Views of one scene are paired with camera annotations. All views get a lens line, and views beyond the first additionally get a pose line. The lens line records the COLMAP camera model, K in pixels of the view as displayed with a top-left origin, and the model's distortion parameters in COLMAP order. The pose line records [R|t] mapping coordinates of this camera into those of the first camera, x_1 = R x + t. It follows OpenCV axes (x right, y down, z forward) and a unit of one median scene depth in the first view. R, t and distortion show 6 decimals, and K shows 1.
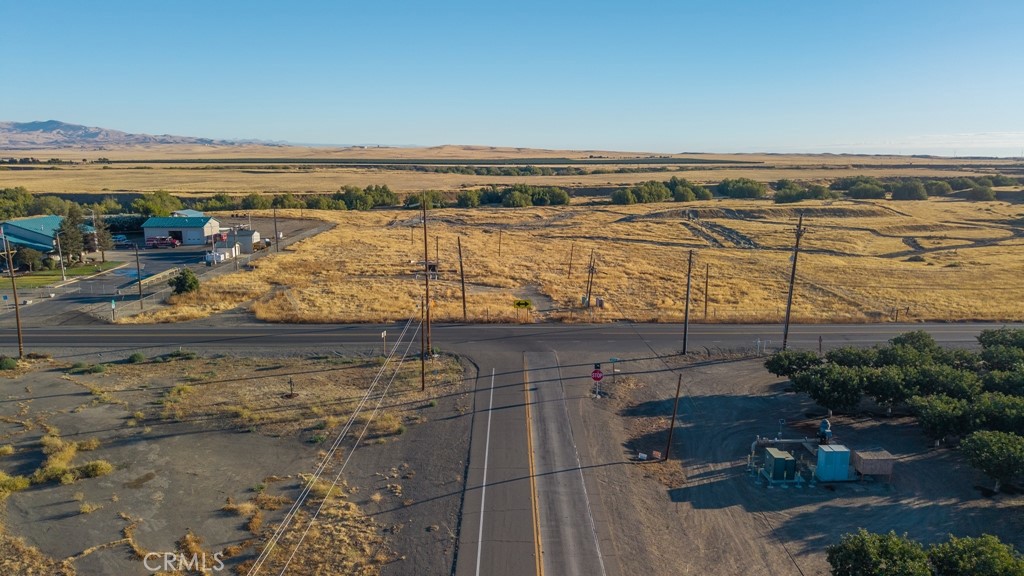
lens RADIAL K [[681.6, 0, 510.2], [0, 681.6, 288.4], [0, 0, 1]] dist [0.043762, -0.050233]
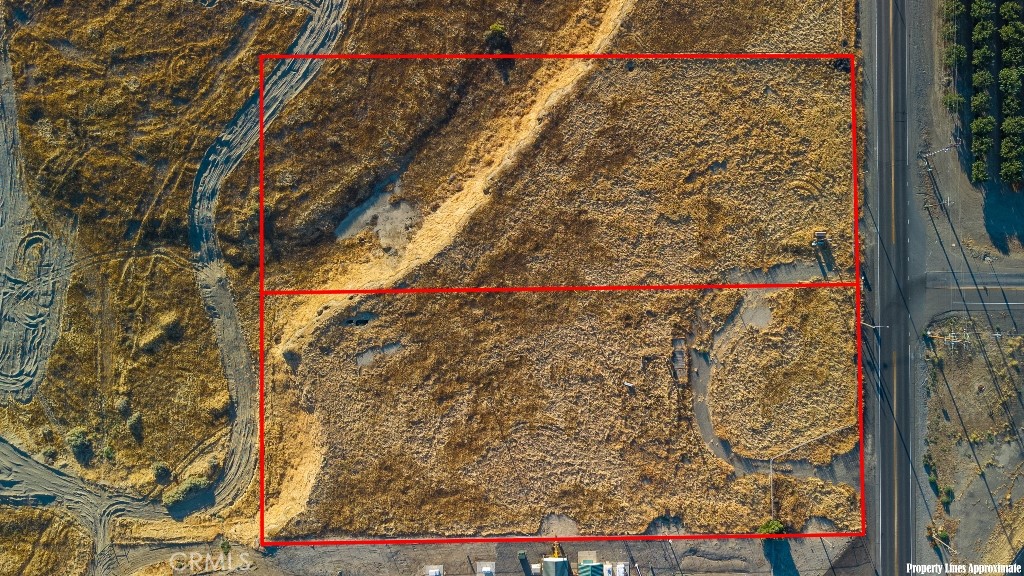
lens RADIAL K [[935.5, 0, 559.7], [0, 935.5, 276.5], [0, 0, 1]] dist [0.052126, -0.078250]
pose [[0.009630, -0.999950, 0.002812, 0.010333], [0.170376, 0.004412, 0.985369, -0.804482], [-0.985332, -0.009010, 0.170410, 0.460377]]
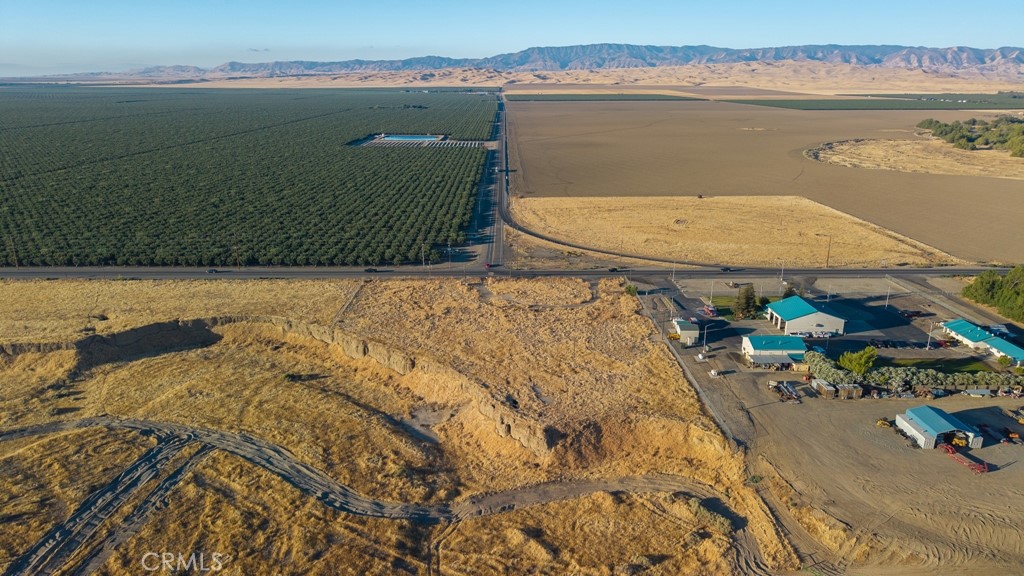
lens RADIAL K [[681.6, 0, 509.2], [0, 681.6, 283.8], [0, 0, 1]] dist [0.043762, -0.050233]
pose [[-0.999993, -0.003531, -0.000756, -0.020675], [-0.003477, 0.885133, 0.465326, -0.463478], [-0.000974, 0.465325, -0.885139, 1.277591]]
